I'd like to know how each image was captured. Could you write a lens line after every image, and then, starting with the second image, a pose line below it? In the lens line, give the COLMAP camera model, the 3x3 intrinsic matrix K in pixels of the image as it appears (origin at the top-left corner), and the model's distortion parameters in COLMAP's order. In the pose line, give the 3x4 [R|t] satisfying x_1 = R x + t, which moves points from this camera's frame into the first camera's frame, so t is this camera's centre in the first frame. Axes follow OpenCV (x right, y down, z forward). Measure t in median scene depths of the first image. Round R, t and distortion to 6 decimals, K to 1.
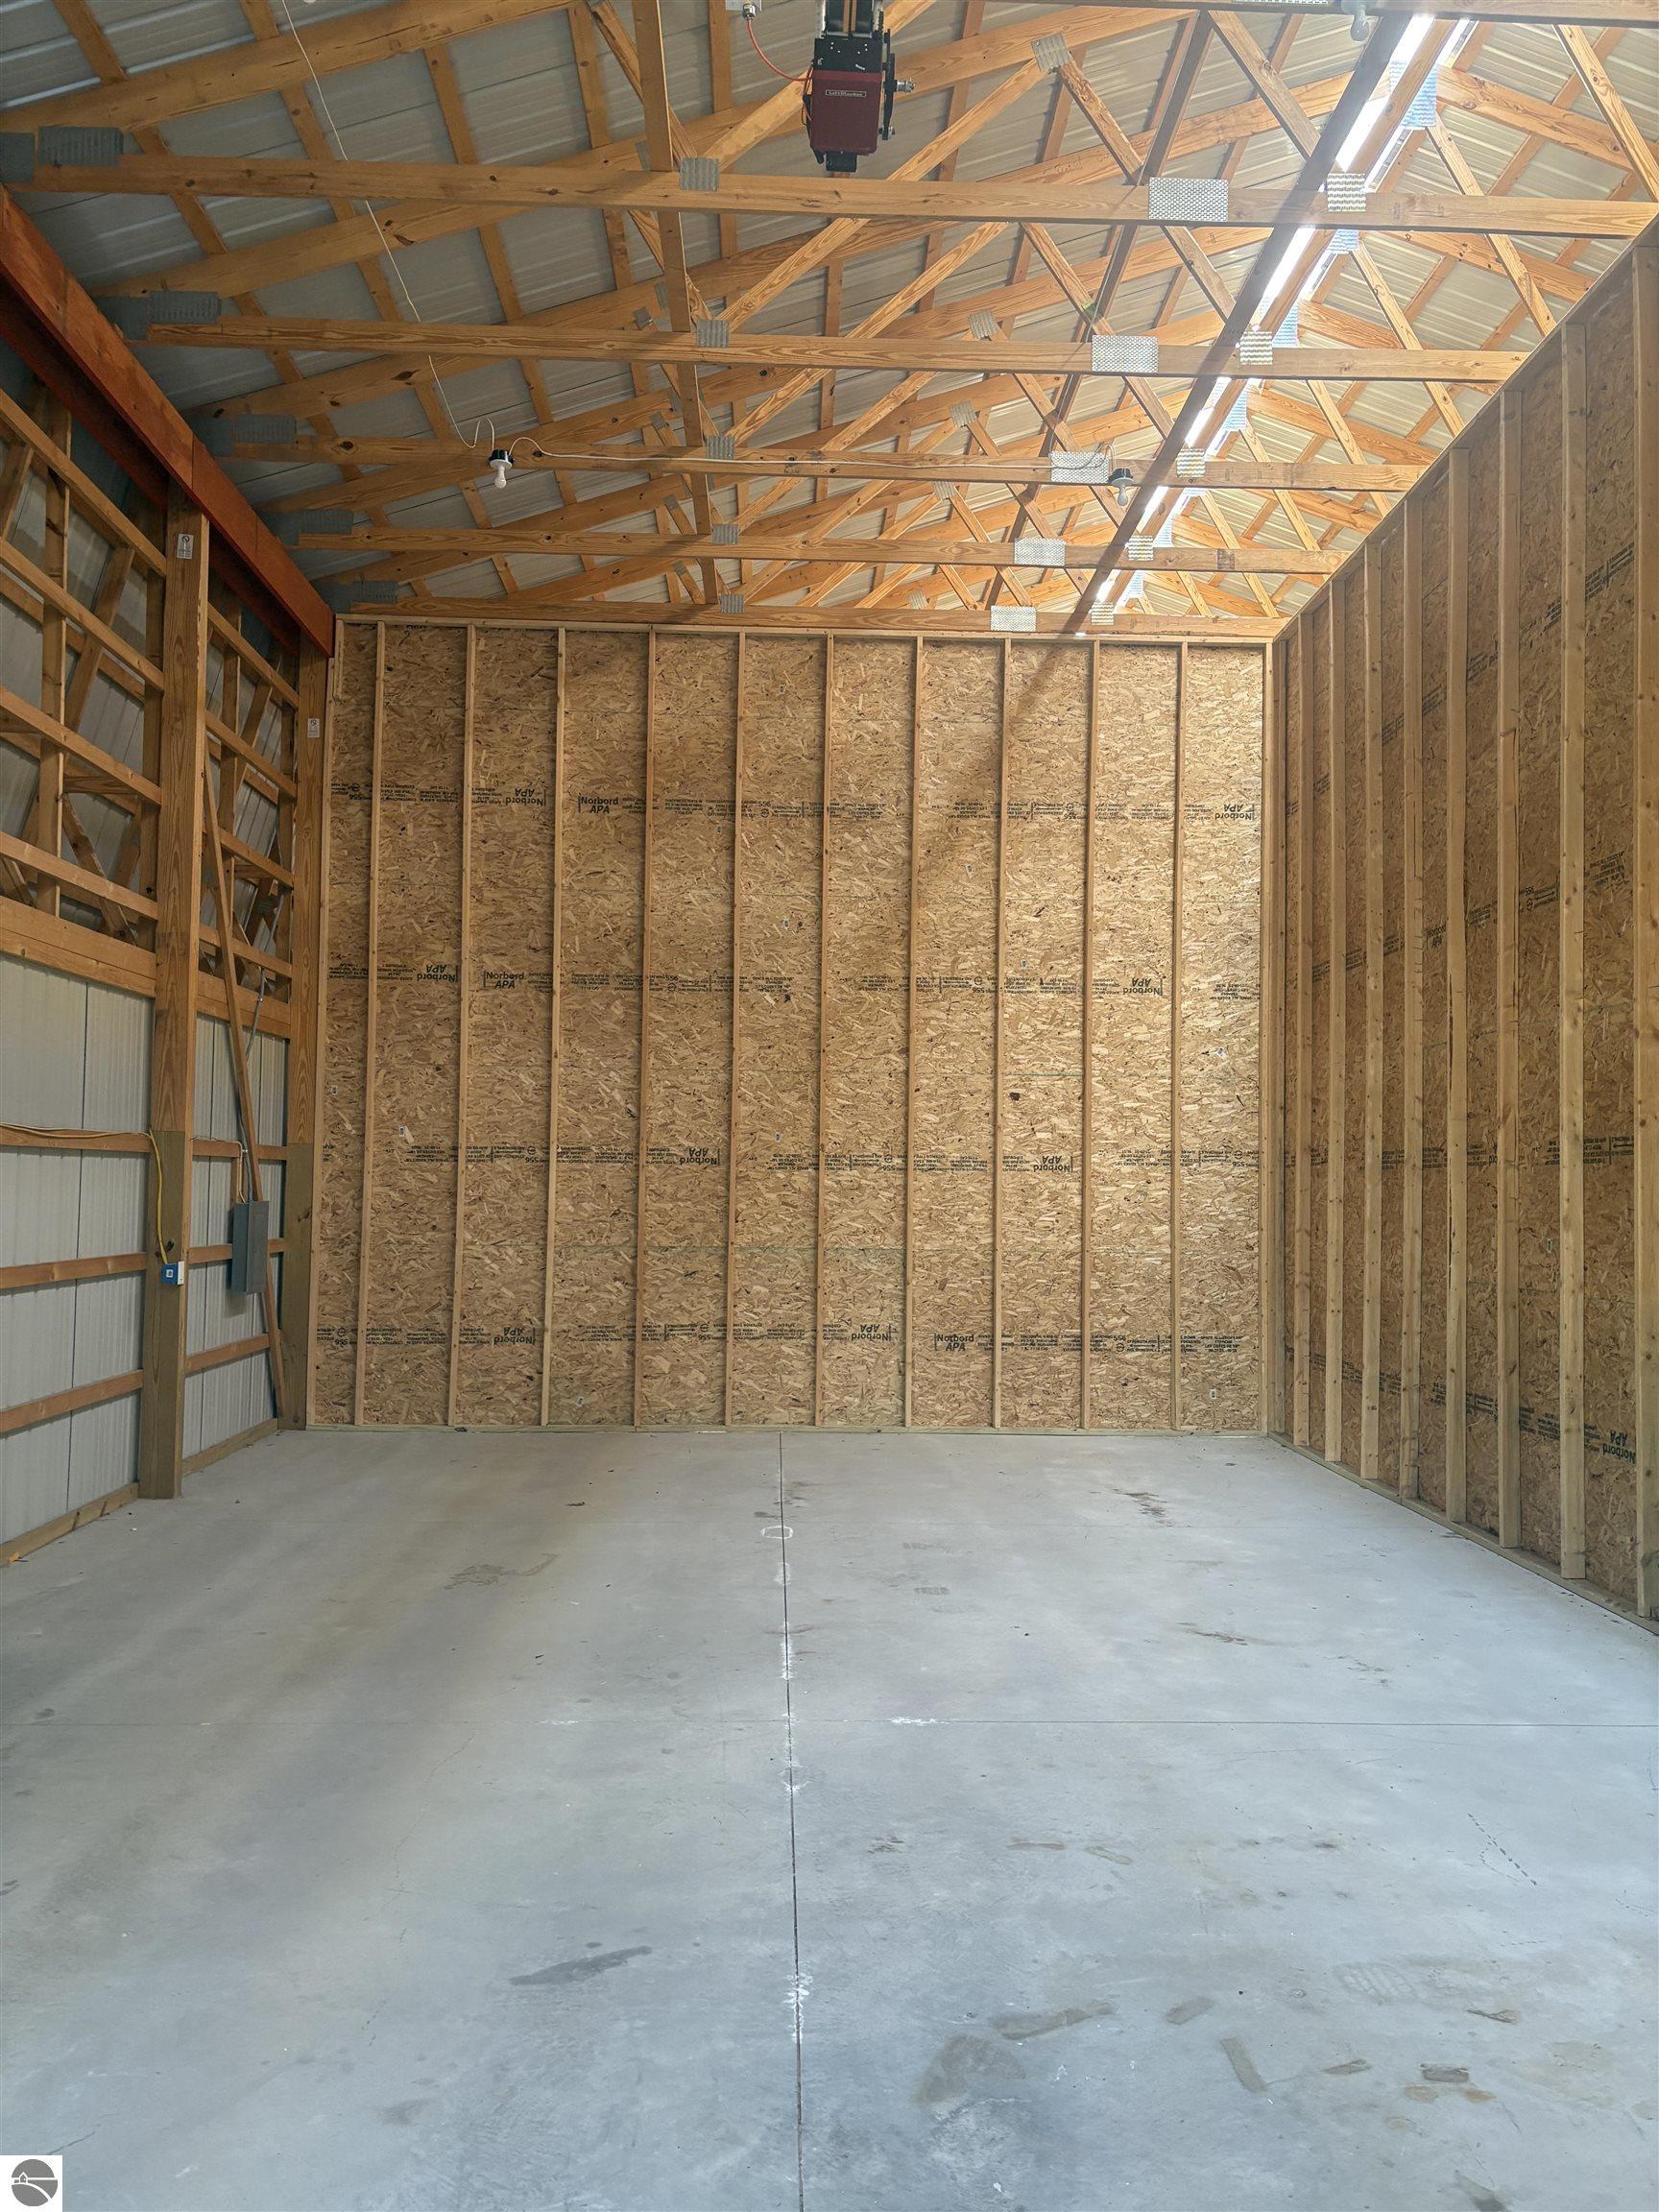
lens RADIAL K [[1675.8, 0, 829.3], [0, 1675.8, 1110.8], [0, 0, 1]] dist [0.036258, -0.013052]
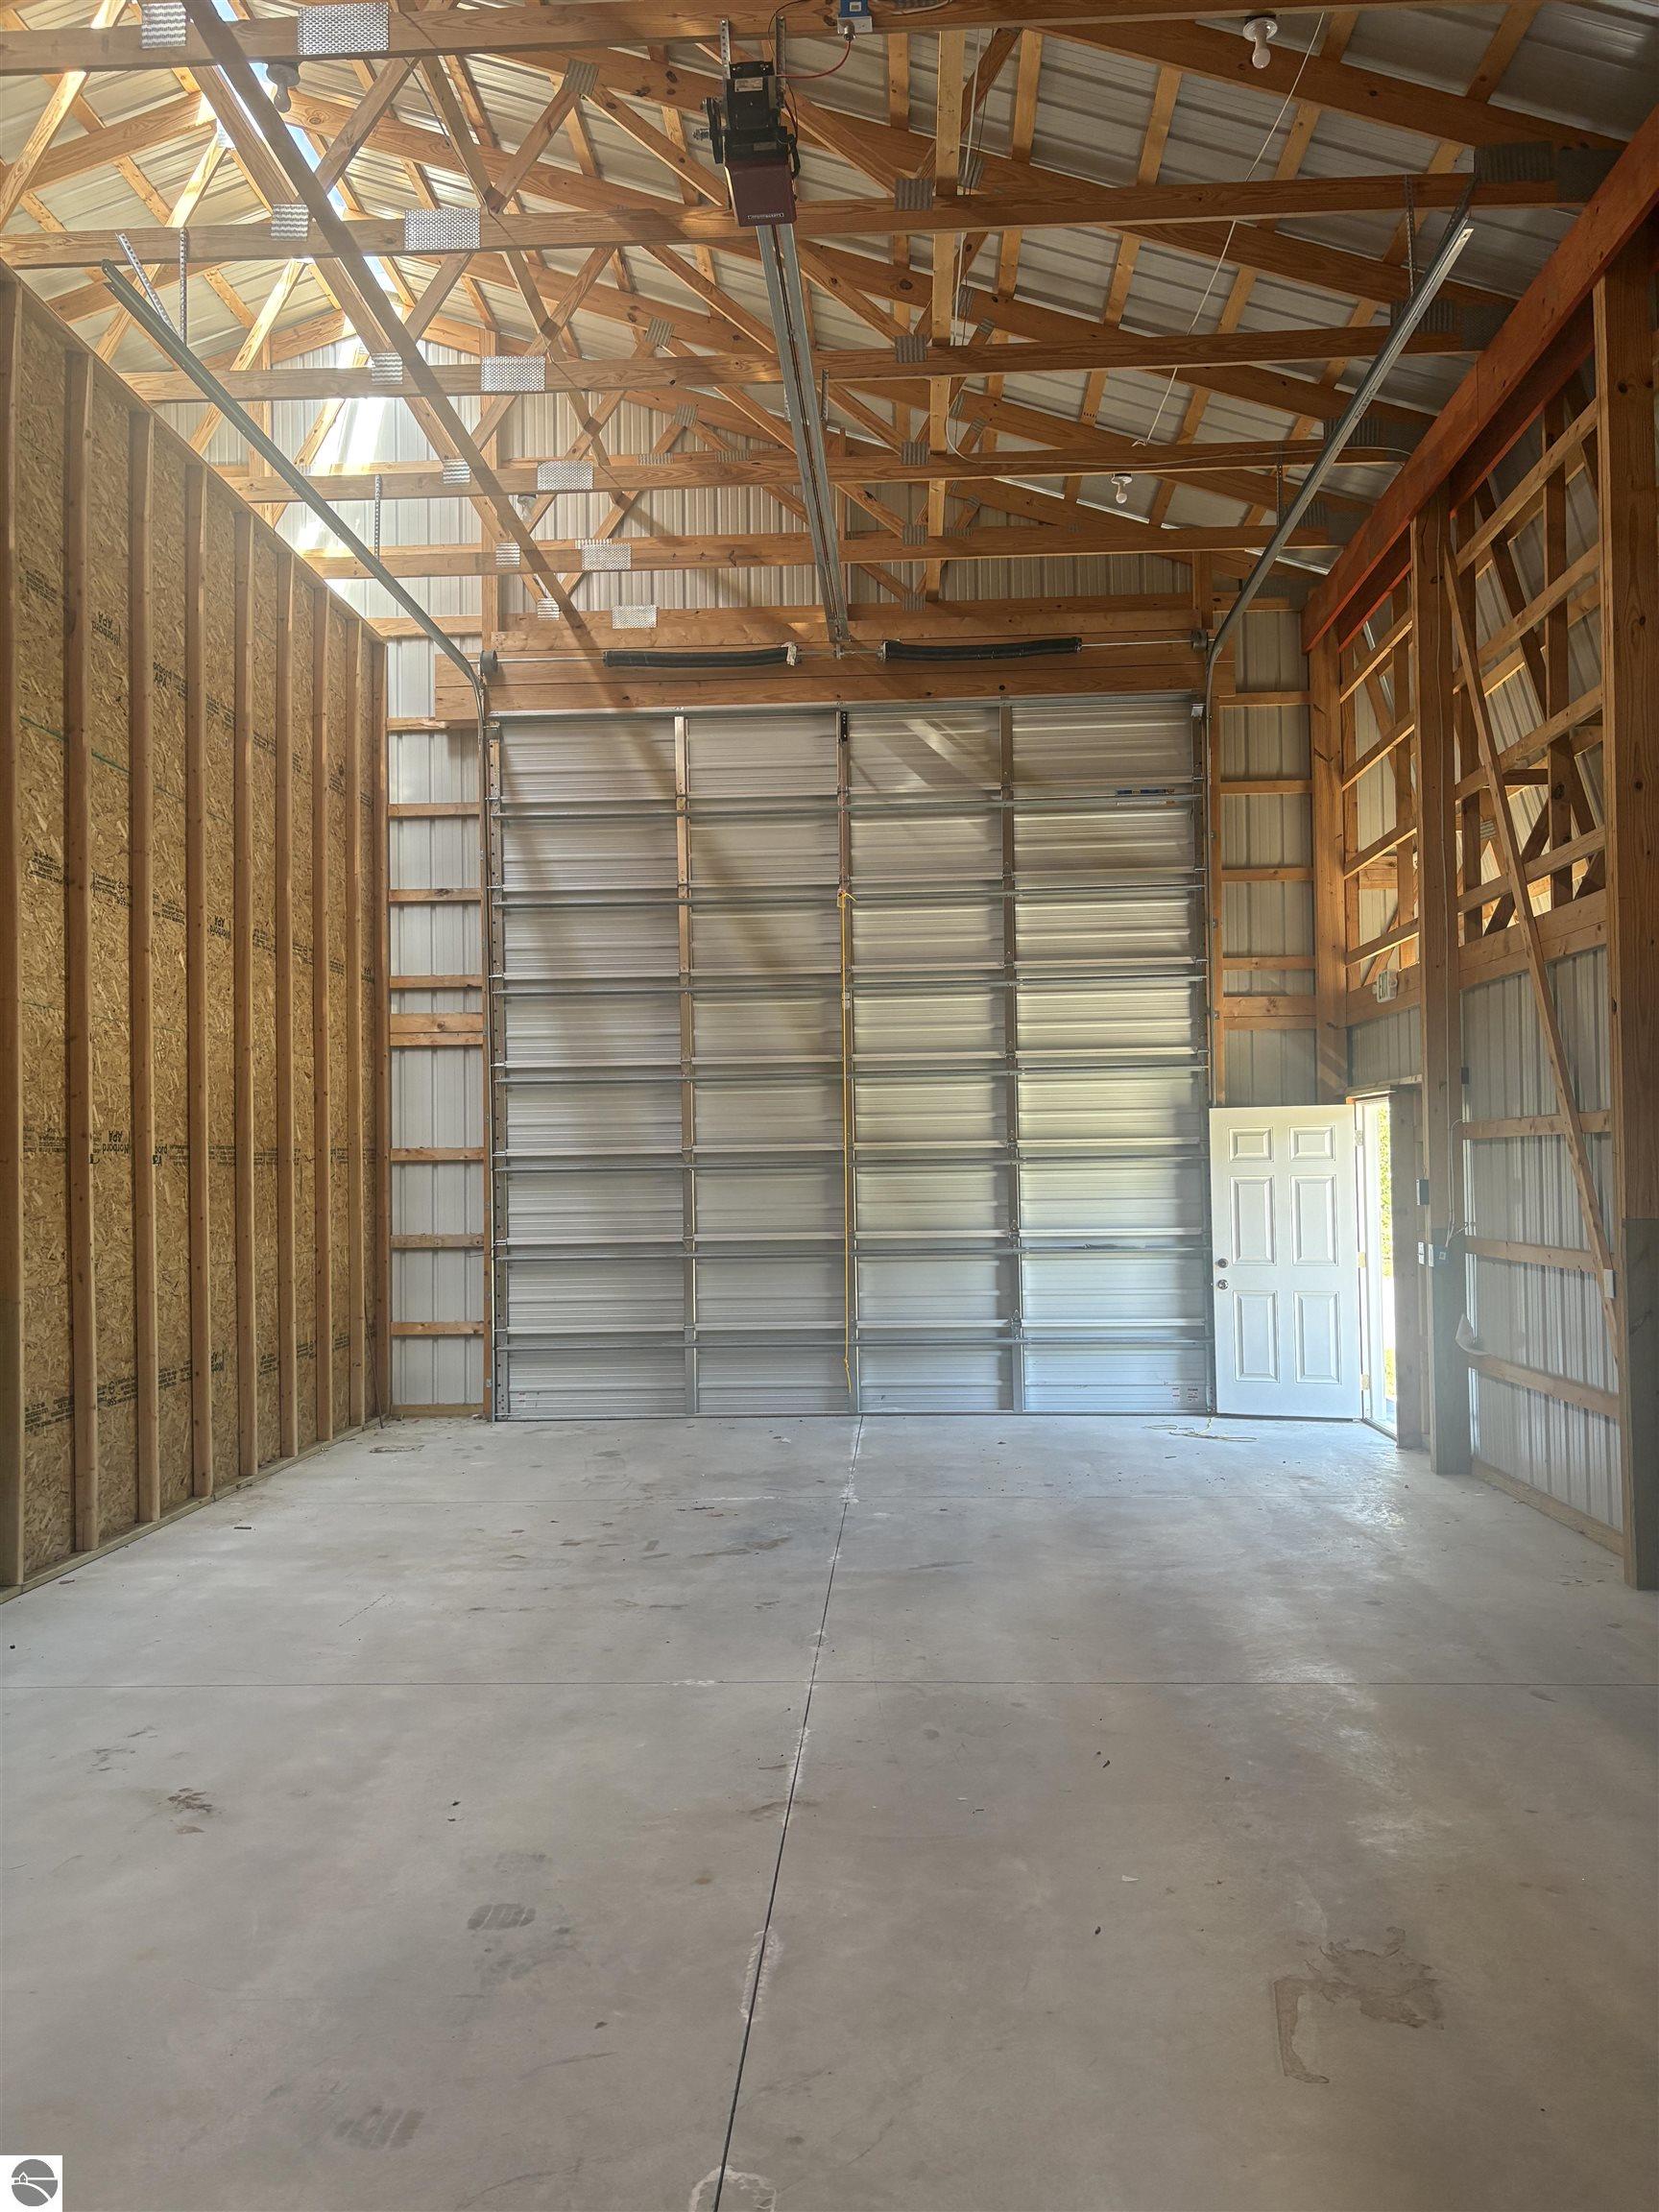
lens RADIAL K [[1675.8, 0, 829.1], [0, 1675.8, 1110.4], [0, 0, 1]] dist [0.036258, -0.013052]
pose [[-0.996724, 0.004391, 0.080760, -0.109208], [-0.002231, 0.996653, -0.081722, 0.081145], [-0.080849, -0.081634, -0.993378, 1.868824]]
